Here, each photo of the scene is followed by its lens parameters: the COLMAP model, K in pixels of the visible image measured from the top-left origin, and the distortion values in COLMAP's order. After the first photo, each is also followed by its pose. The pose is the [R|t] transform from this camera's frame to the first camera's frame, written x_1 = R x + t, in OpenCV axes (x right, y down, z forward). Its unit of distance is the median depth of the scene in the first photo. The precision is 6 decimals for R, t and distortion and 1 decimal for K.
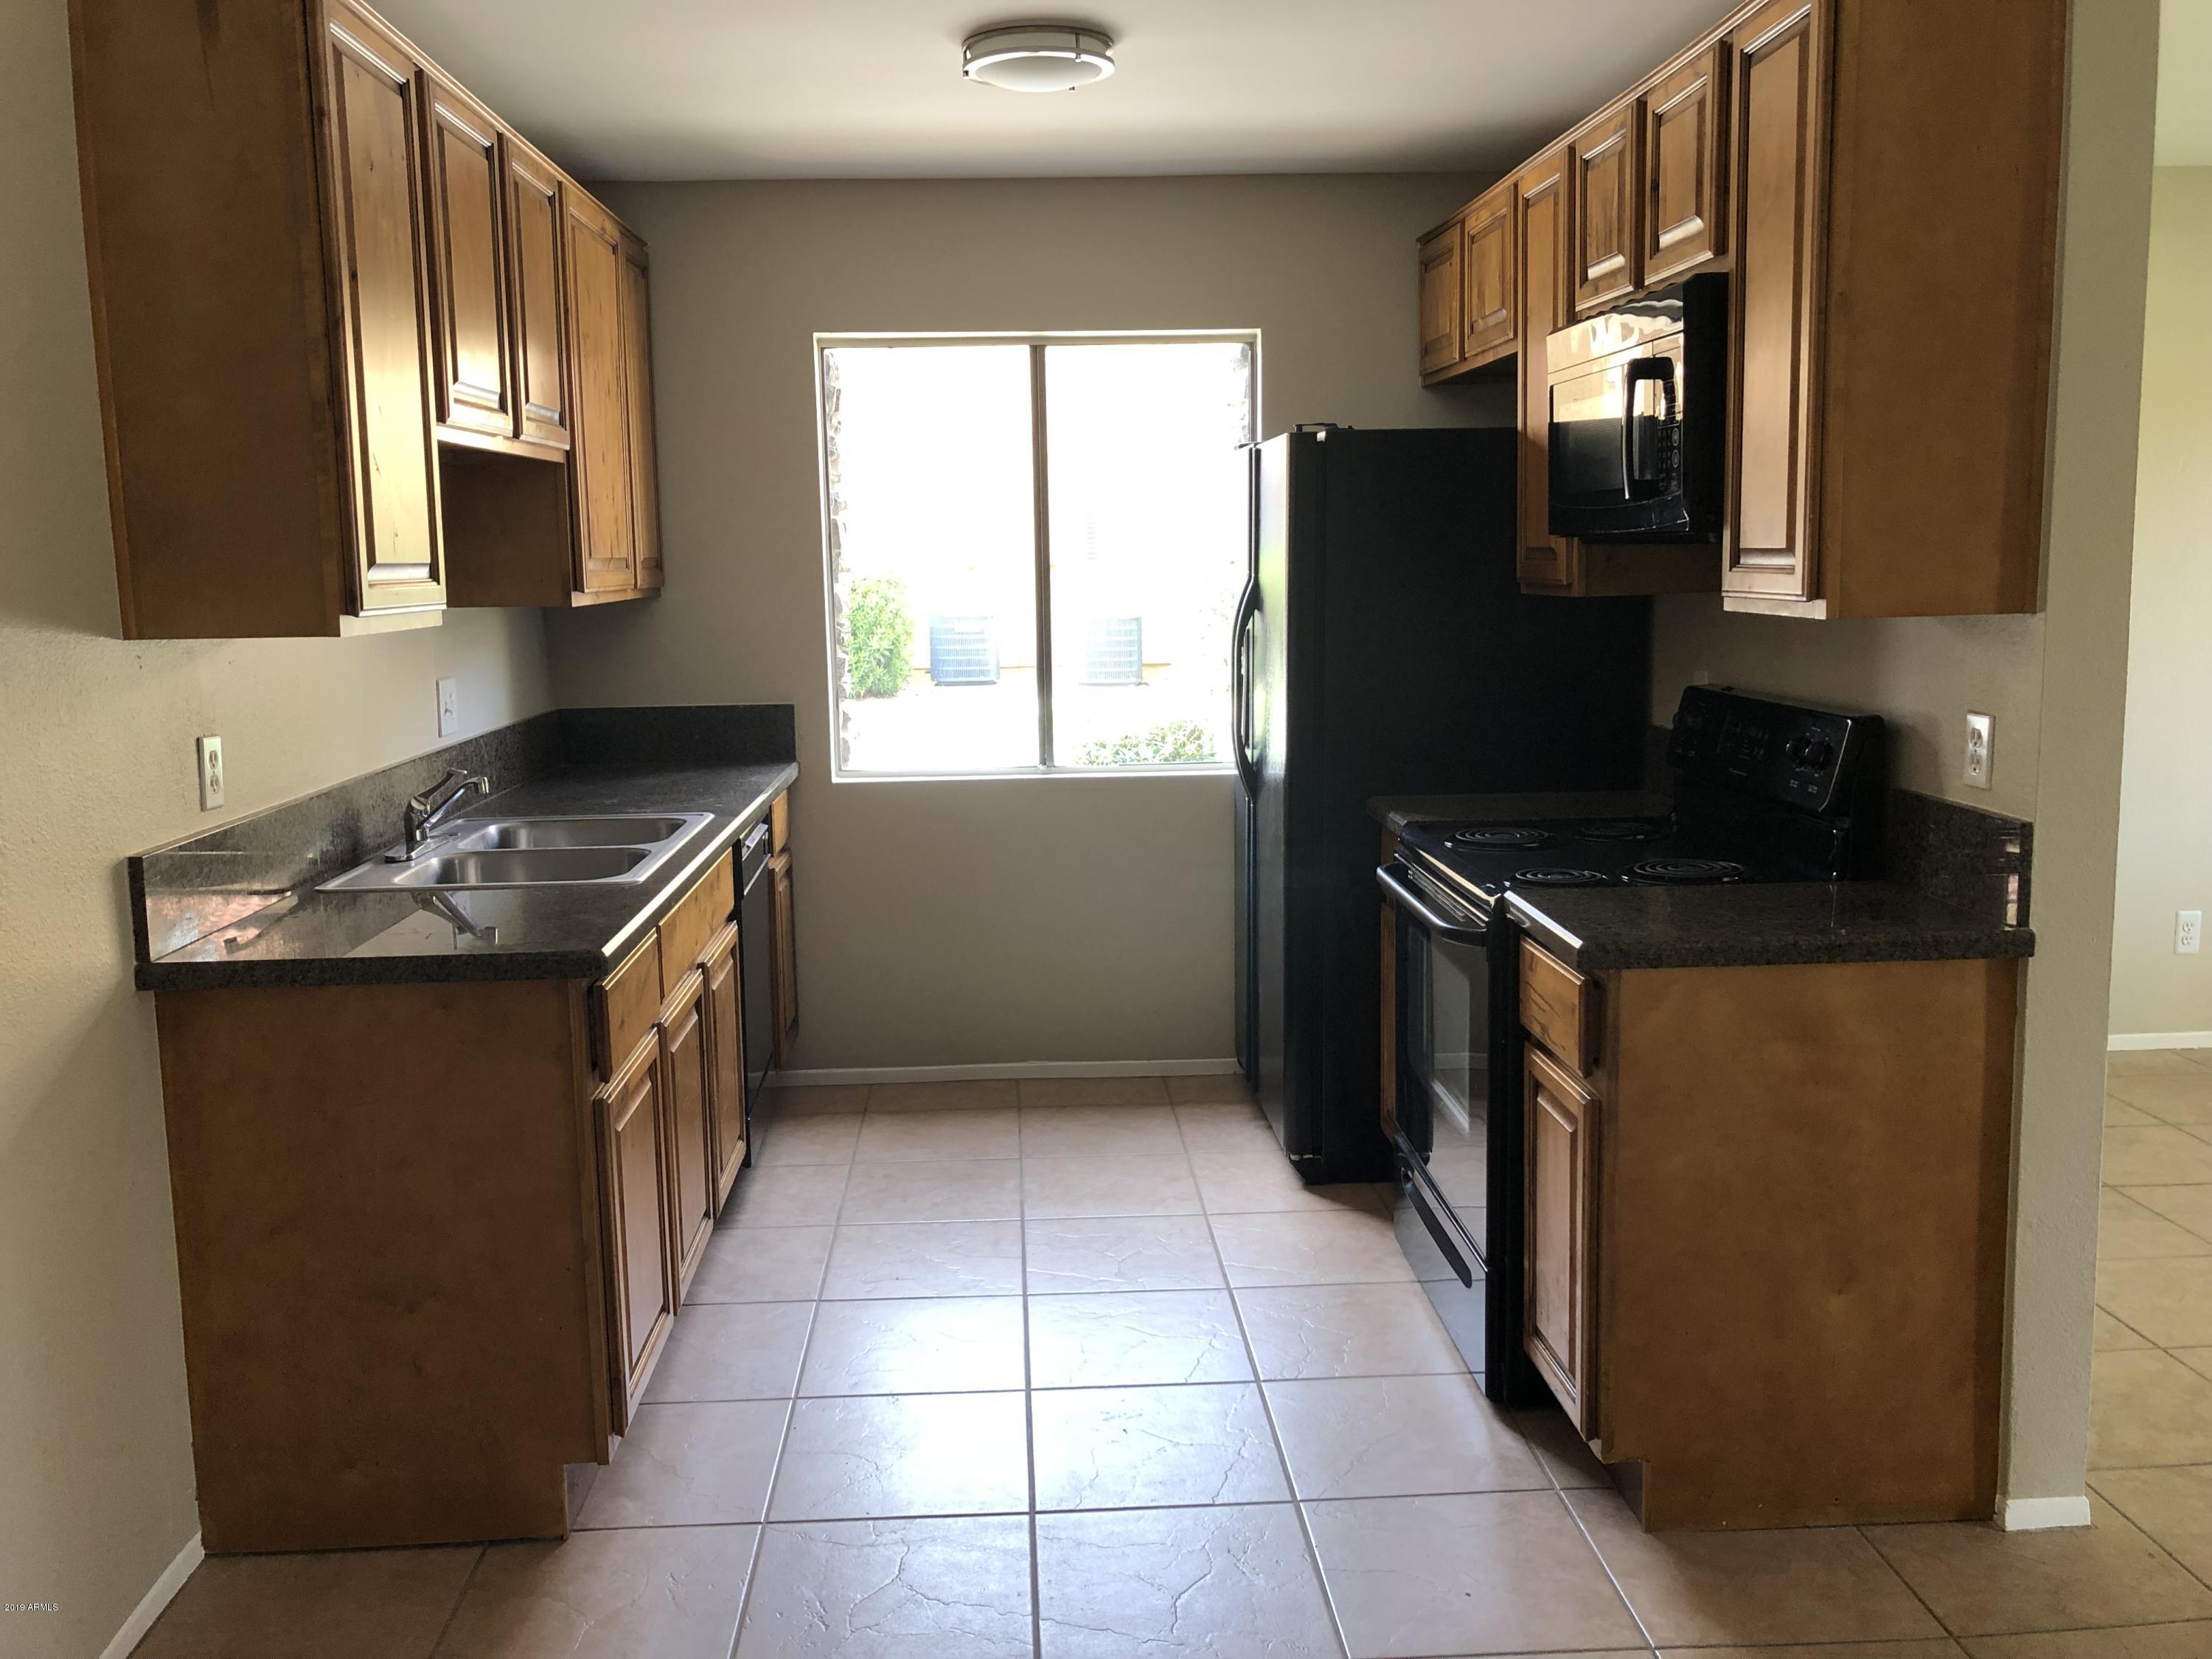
lens RADIAL K [[1826.3, 0, 1095.7], [0, 1826.3, 819.4], [0, 0, 1]] dist [0.026974, -0.020027]
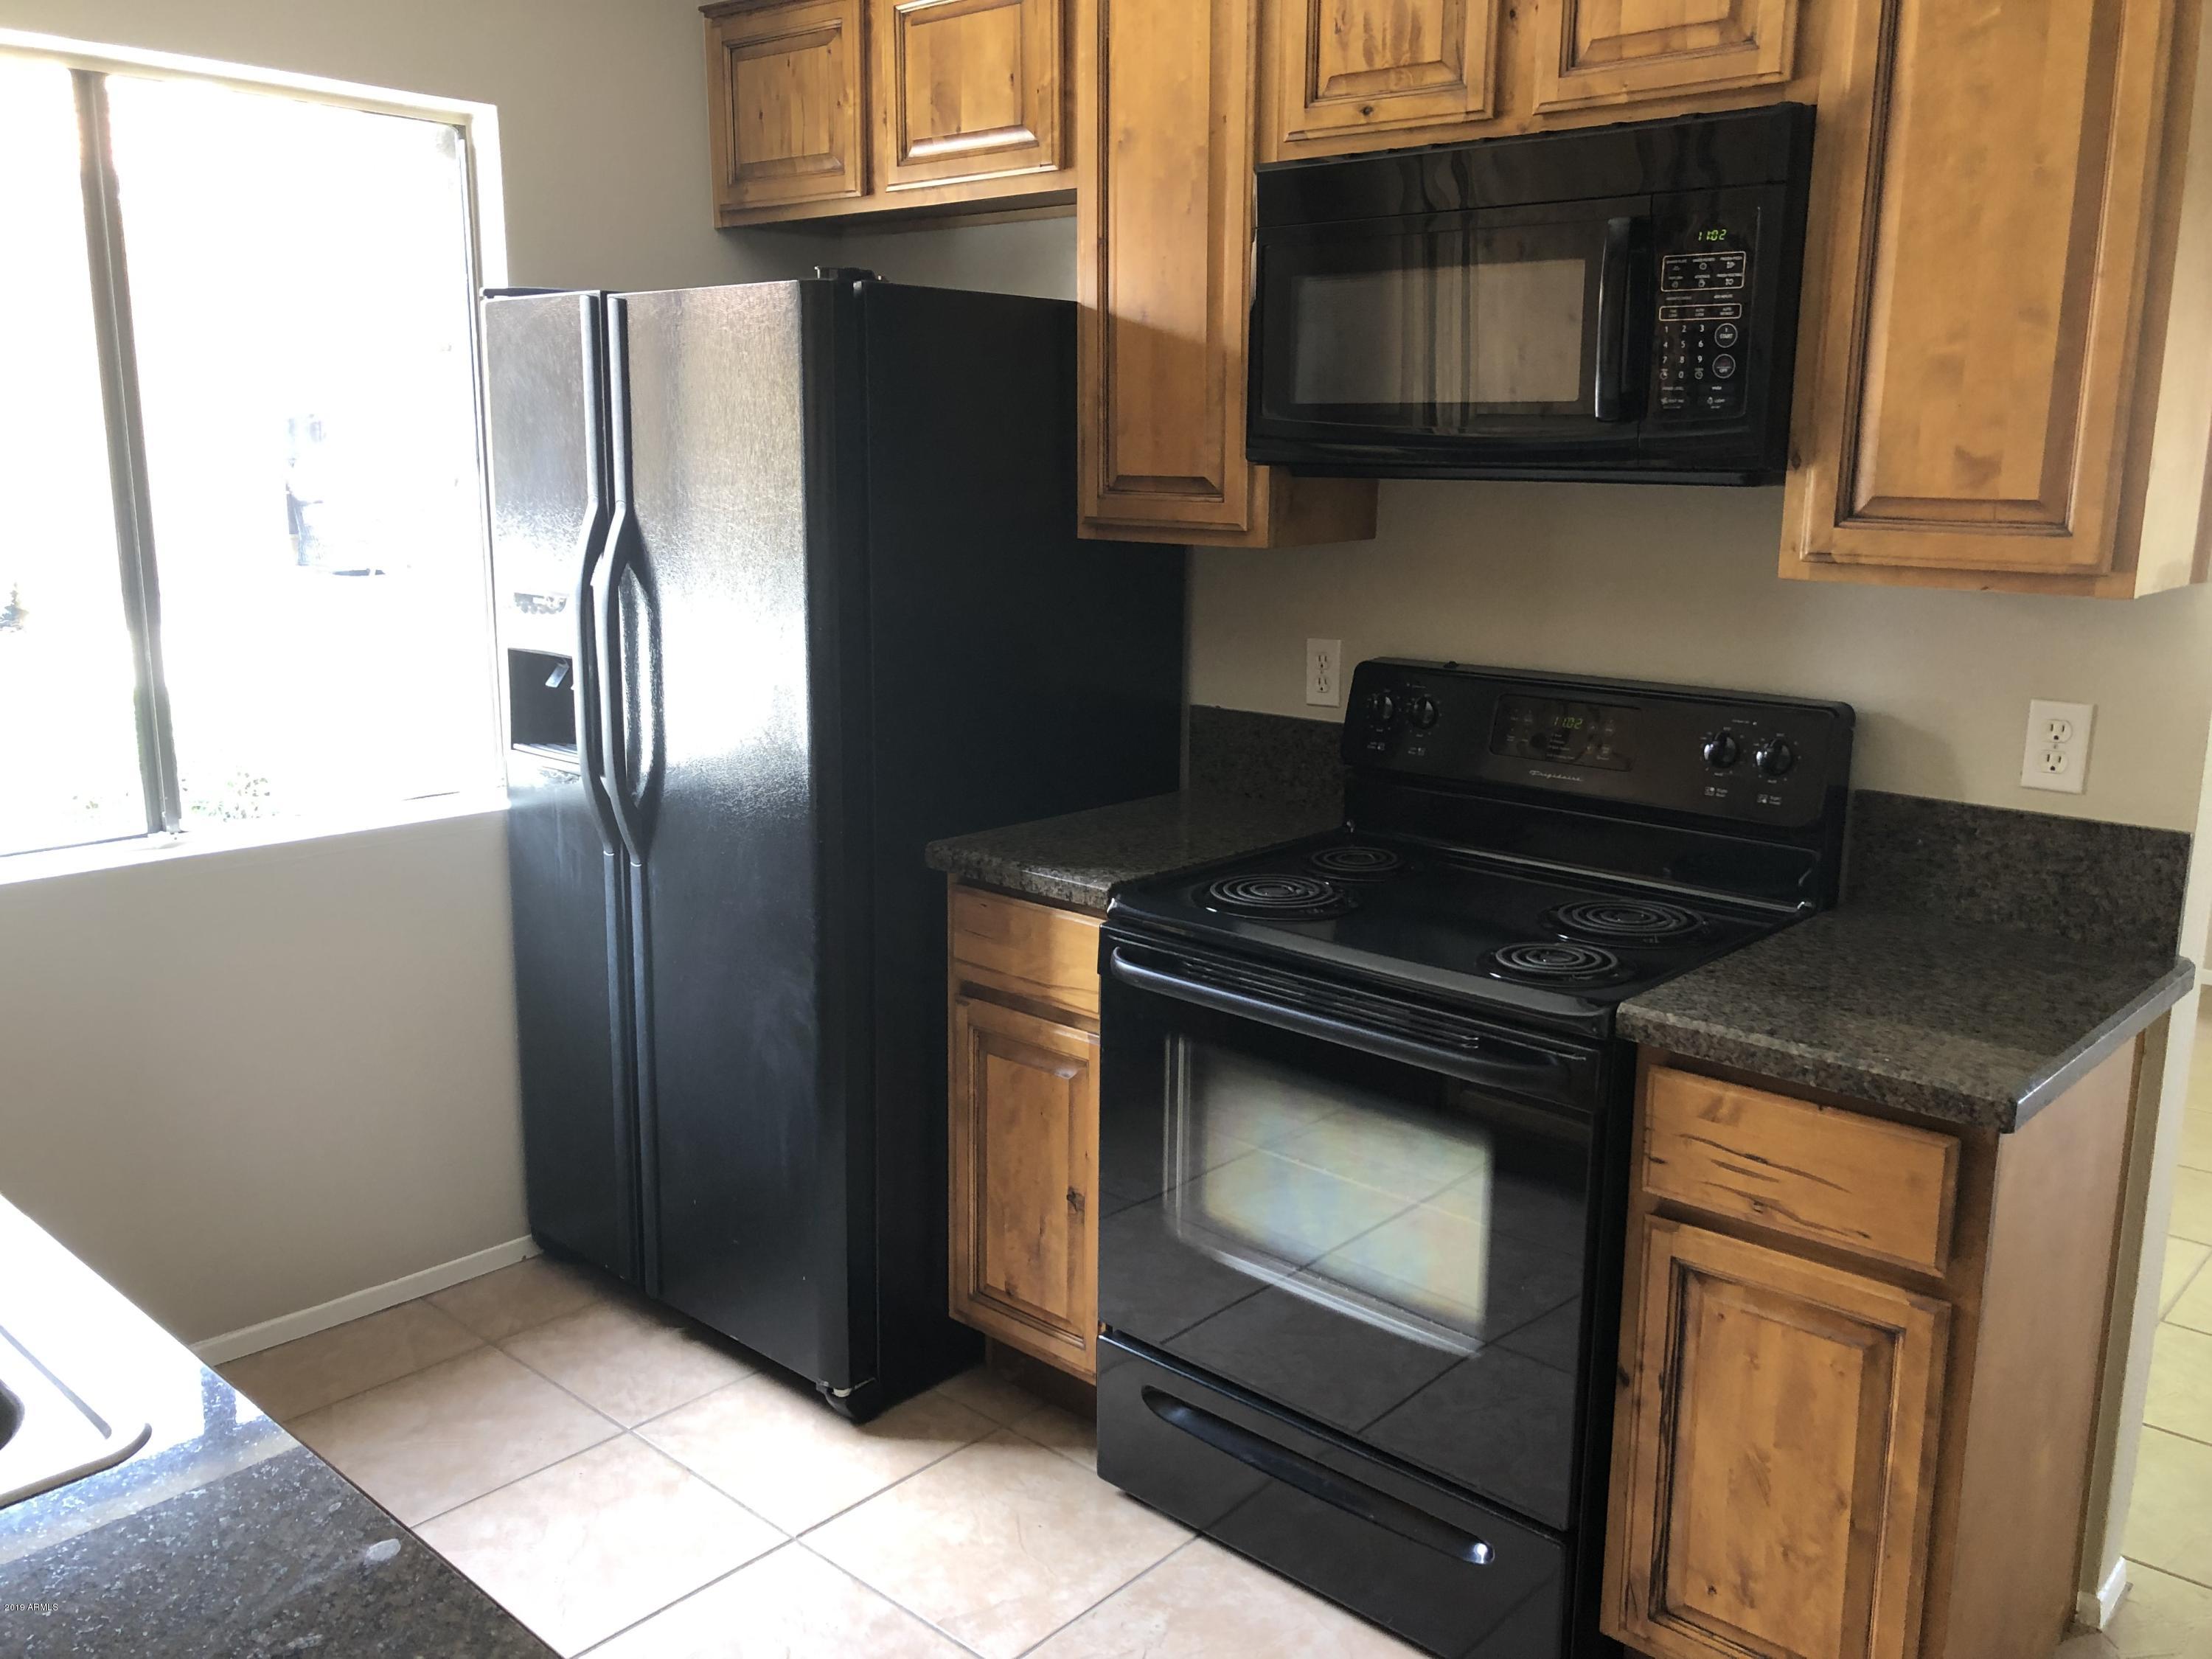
lens RADIAL K [[1826.3, 0, 1115.6], [0, 1826.3, 820.4], [0, 0, 1]] dist [0.026974, -0.020027]
pose [[0.703548, -0.116054, 0.701108, -0.279388], [0.078002, 0.993225, 0.086135, -0.074833], [-0.706354, -0.005912, 0.707834, 0.486361]]
